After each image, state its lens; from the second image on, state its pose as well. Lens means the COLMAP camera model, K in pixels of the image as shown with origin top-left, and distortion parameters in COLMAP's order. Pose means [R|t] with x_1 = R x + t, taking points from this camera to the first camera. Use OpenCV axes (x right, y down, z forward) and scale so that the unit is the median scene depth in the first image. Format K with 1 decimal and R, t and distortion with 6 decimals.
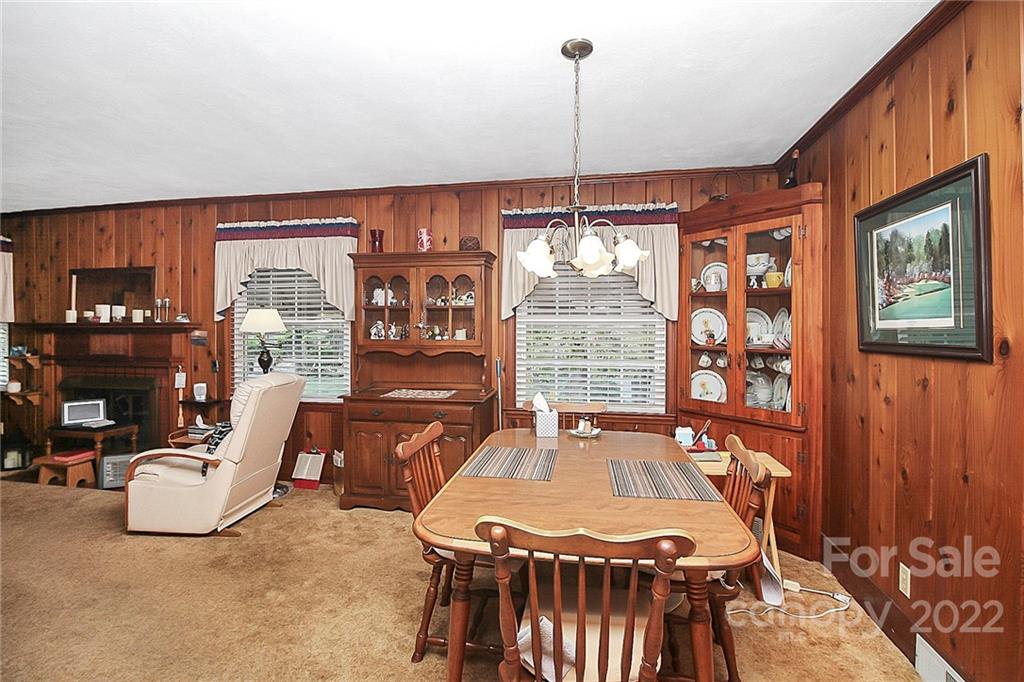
lens RADIAL K [[476.0, 0, 513.6], [0, 476.0, 330.2], [0, 0, 1]] dist [0.001913, -0.013429]
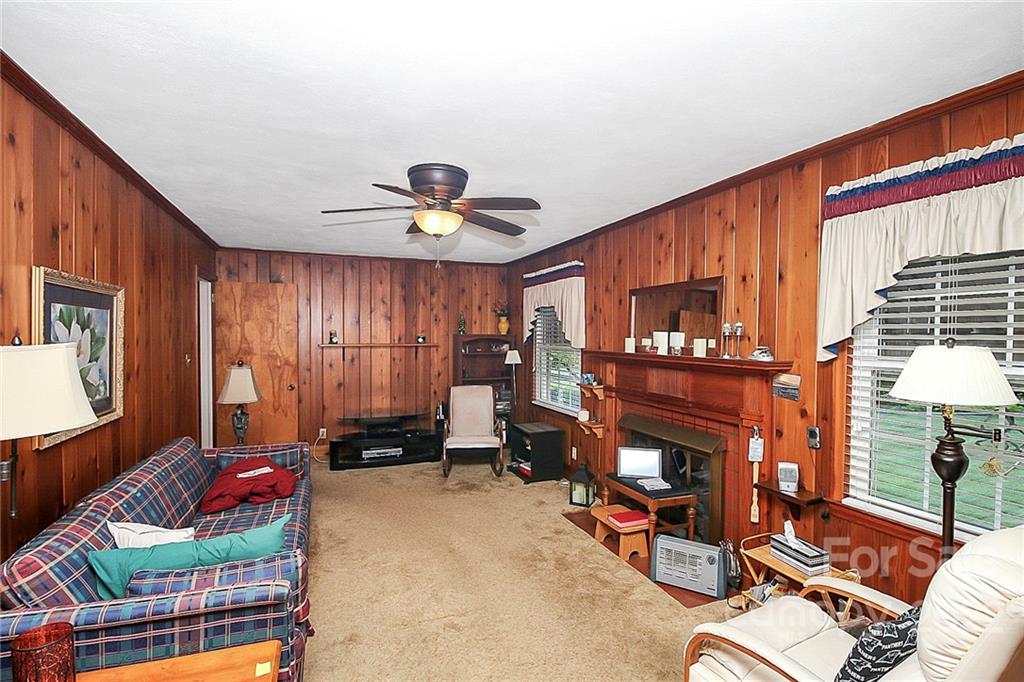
lens RADIAL K [[489.0, 0, 508.6], [0, 489.0, 335.4], [0, 0, 1]] dist [-0.000060, -0.014647]
pose [[0.525071, 0.005867, -0.851038, -0.315600], [-0.017482, 0.999840, -0.003893, -0.040705], [0.850879, 0.016922, 0.525089, 0.365534]]
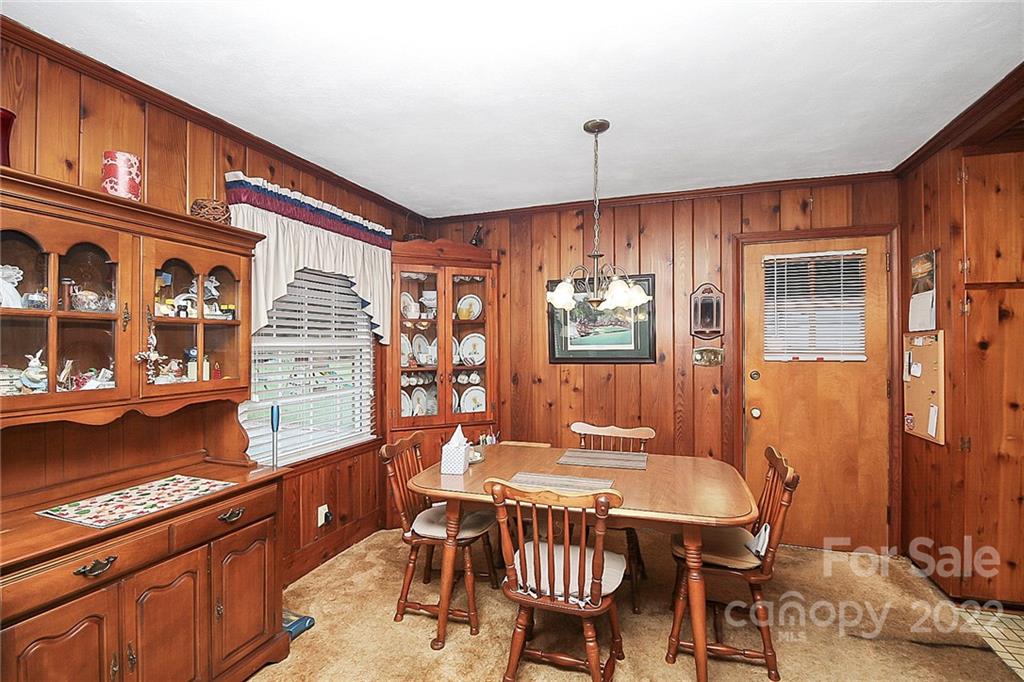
lens RADIAL K [[484.6, 0, 507.8], [0, 484.6, 342.3], [0, 0, 1]] dist [0.001018, -0.014118]
pose [[0.155395, 0.001230, 0.987852, -0.512323], [0.016610, 0.999855, -0.003858, -0.013844], [-0.987713, 0.017008, 0.155352, 0.463793]]
